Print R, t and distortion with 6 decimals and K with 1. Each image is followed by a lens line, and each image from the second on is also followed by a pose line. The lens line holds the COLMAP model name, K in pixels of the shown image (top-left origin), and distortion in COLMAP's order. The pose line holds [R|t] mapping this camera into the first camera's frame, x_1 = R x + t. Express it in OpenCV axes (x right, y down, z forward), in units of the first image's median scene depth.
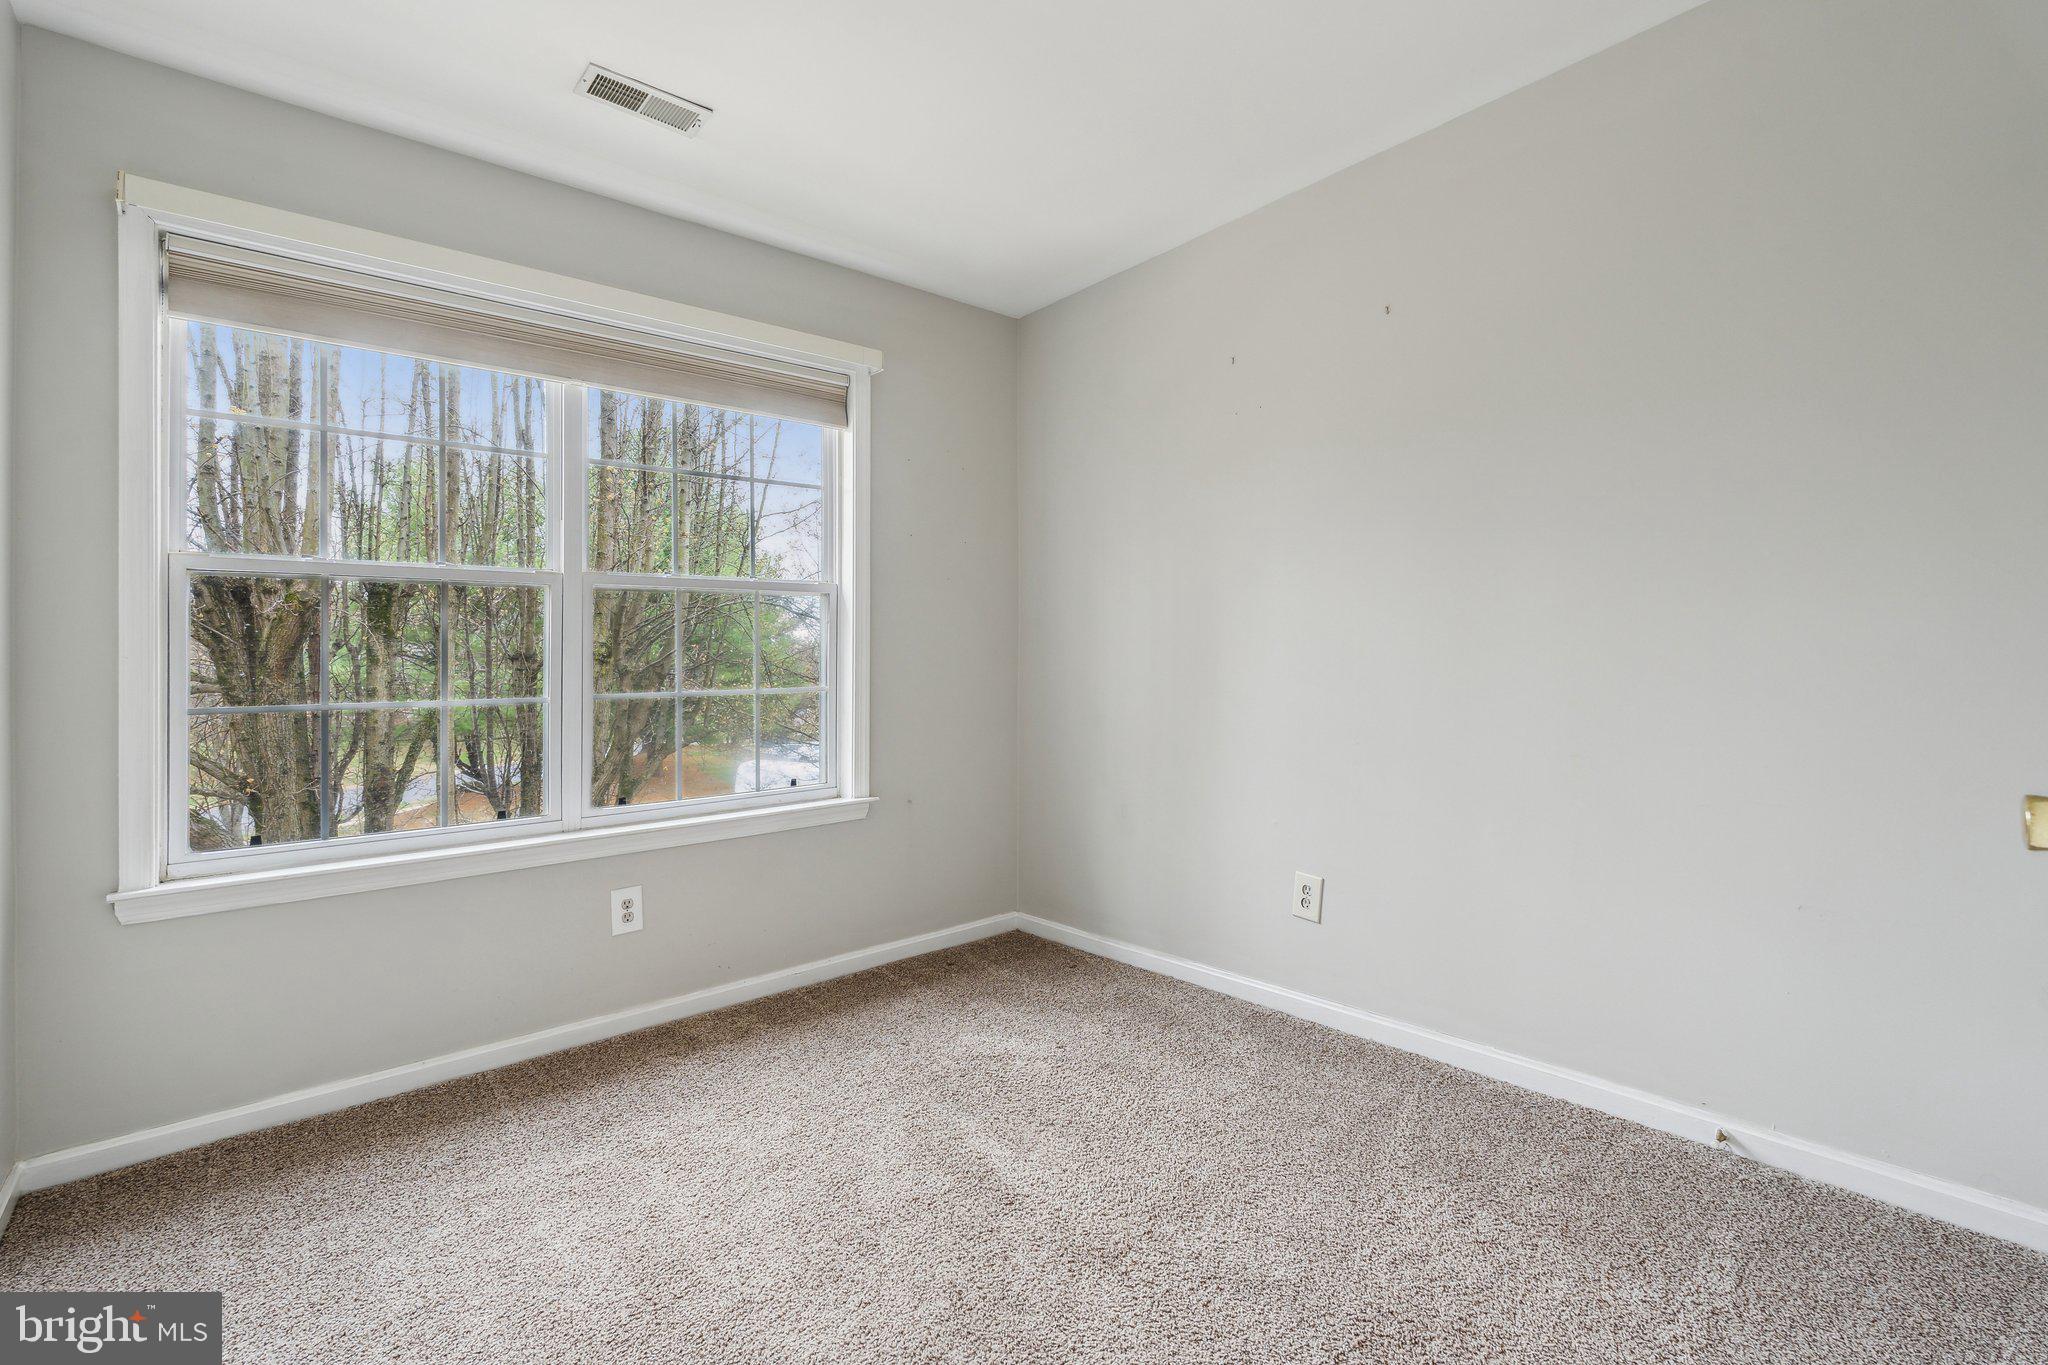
lens RADIAL K [[909.0, 0, 1018.8], [0, 909.0, 689.1], [0, 0, 1]] dist [-0.002342, -0.000060]
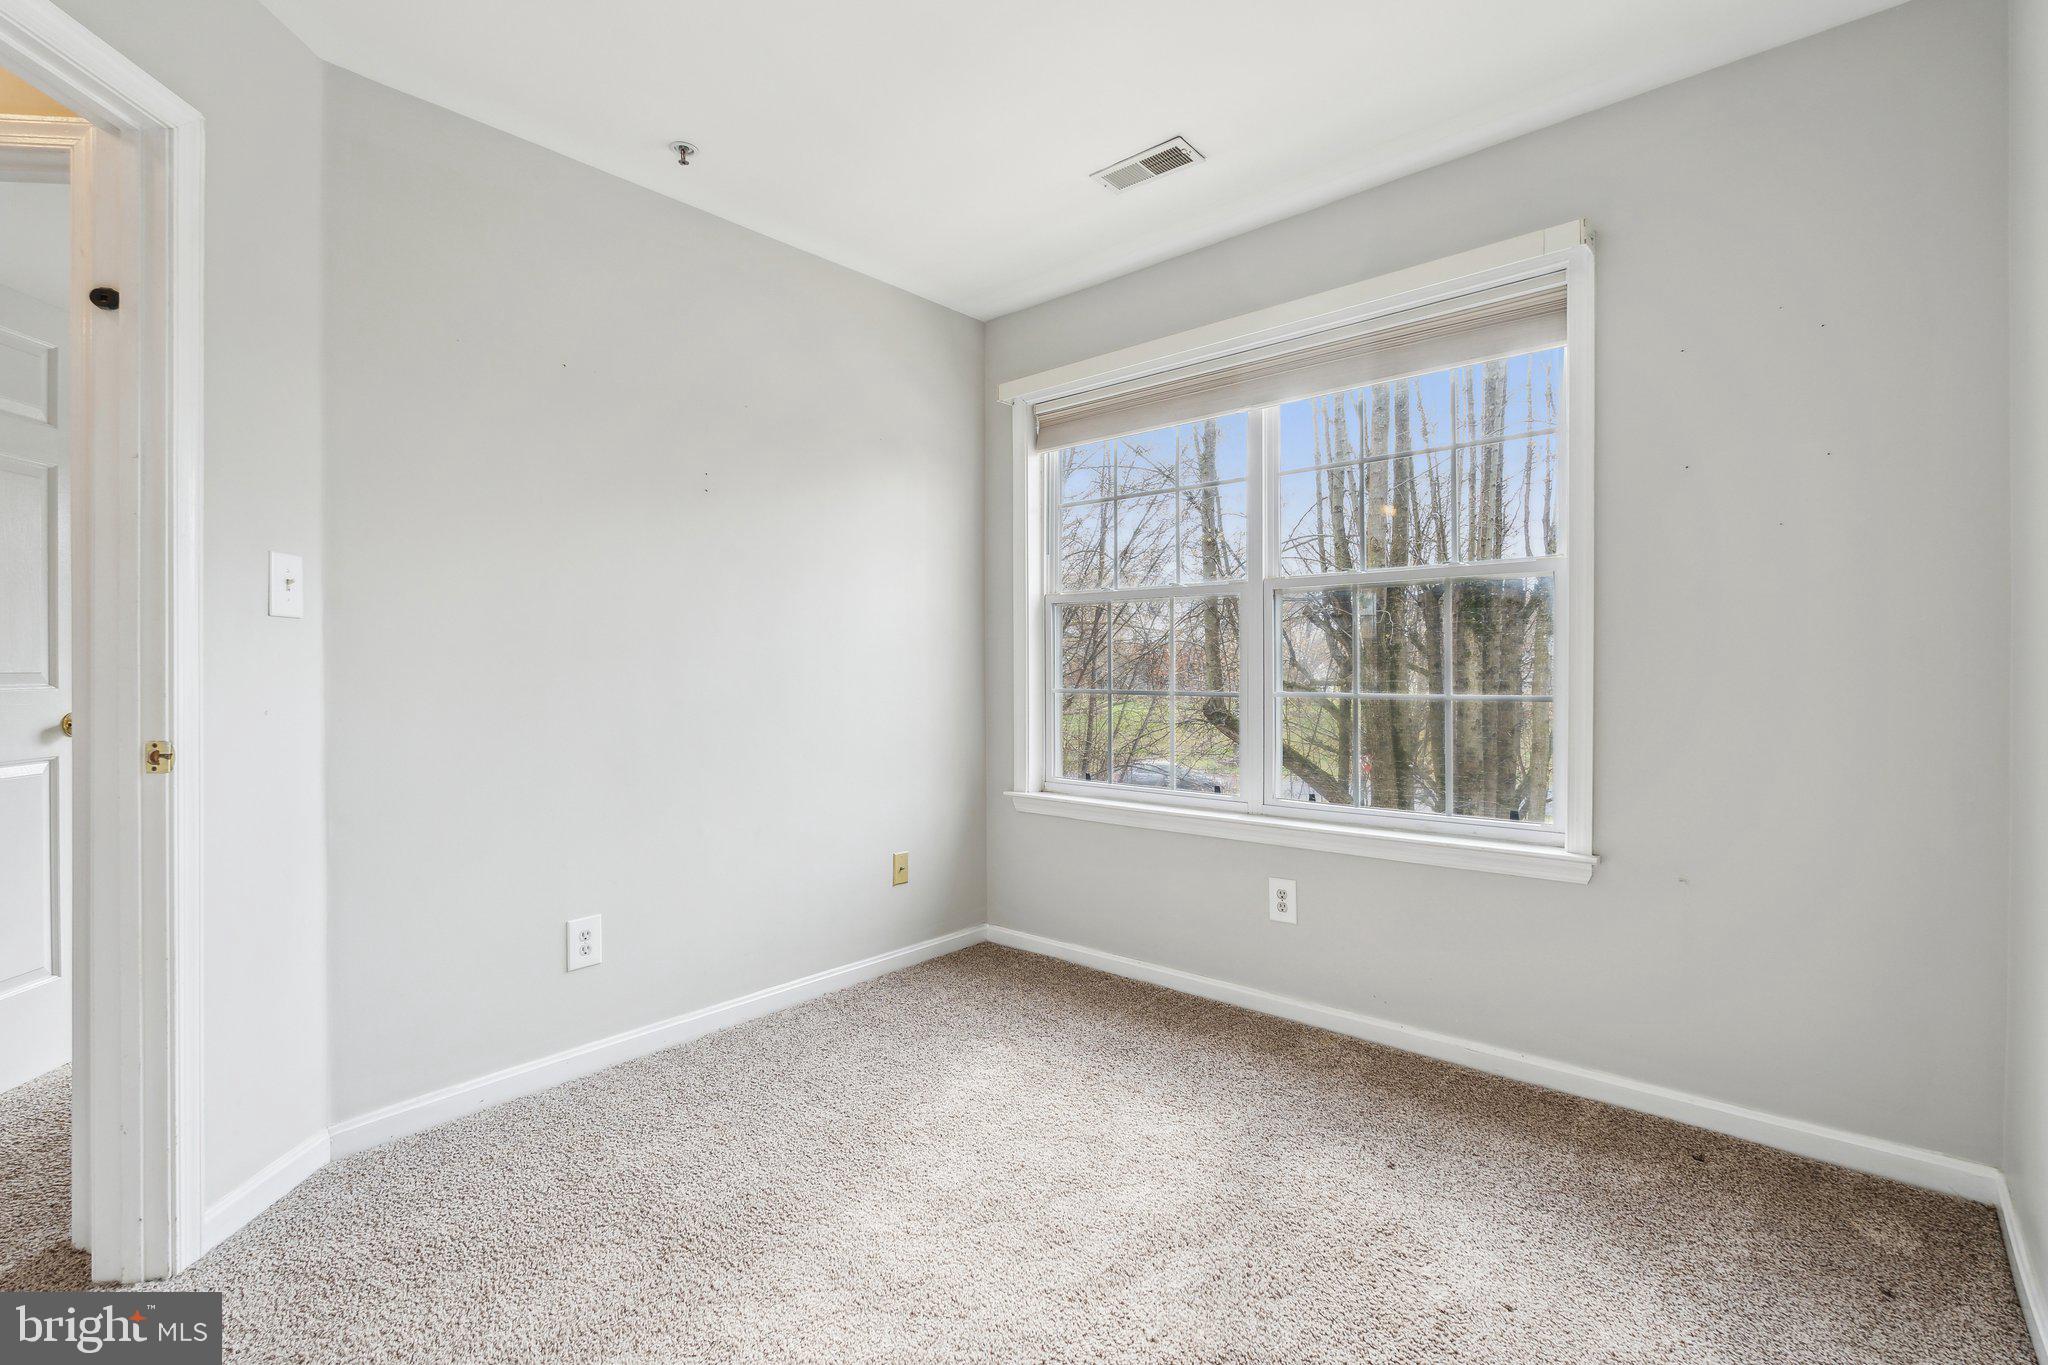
lens RADIAL K [[911.7, 0, 1024.0], [0, 911.7, 682.5], [0, 0, 1]] dist [-0.000170, -0.000042]
pose [[0.152368, 0.035189, -0.987697, 0.549629], [-0.025221, 0.999179, 0.031708, -0.032061], [0.988002, 0.020080, 0.153131, 0.543646]]
